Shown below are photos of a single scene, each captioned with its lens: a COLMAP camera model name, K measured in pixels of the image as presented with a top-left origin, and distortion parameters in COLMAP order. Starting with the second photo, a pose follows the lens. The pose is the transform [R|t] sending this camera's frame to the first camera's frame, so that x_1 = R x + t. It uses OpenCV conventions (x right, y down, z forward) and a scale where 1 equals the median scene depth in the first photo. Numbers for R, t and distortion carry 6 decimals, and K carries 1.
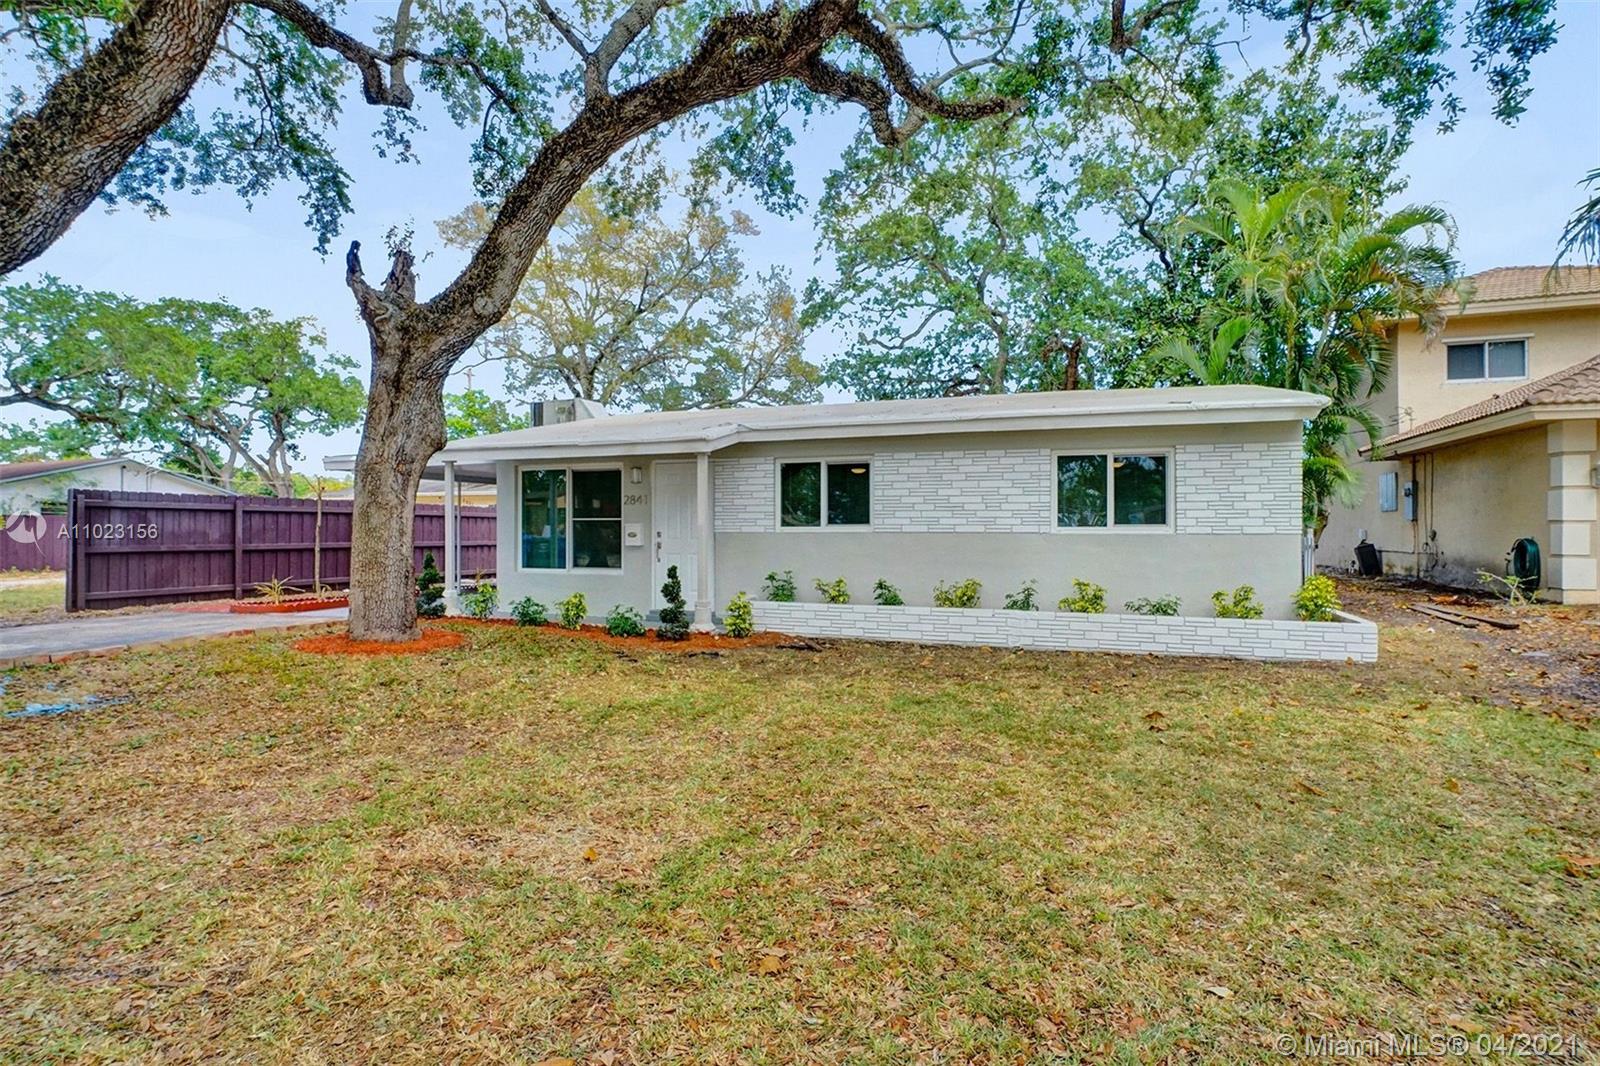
lens RADIAL K [[777.3, 0, 822.8], [0, 777.3, 529.7], [0, 0, 1]] dist [-0.049928, 0.000505]
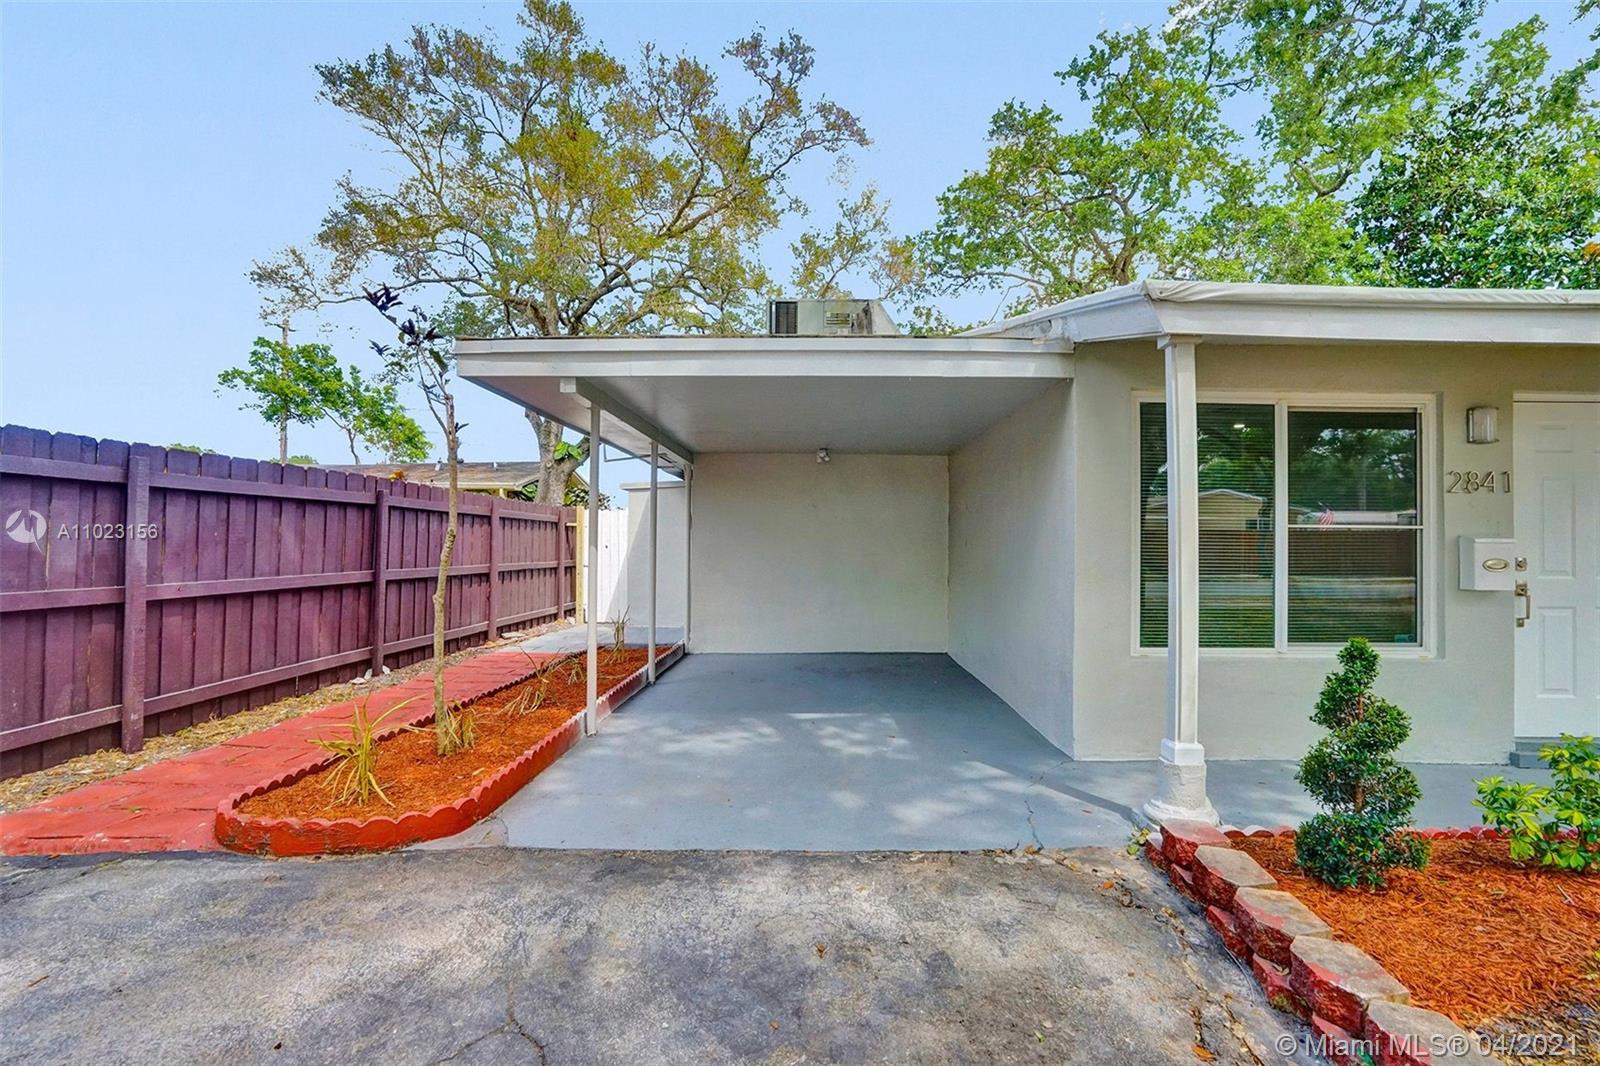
lens RADIAL K [[743.9, 0, 800.0], [0, 743.9, 533.0], [0, 0, 1]] dist [-0.068473, 0.026571]
pose [[0.955578, 0.009761, 0.294576, -0.695643], [-0.006974, 0.999920, -0.010510, -0.003208], [-0.294655, 0.007989, 0.955570, 0.720104]]
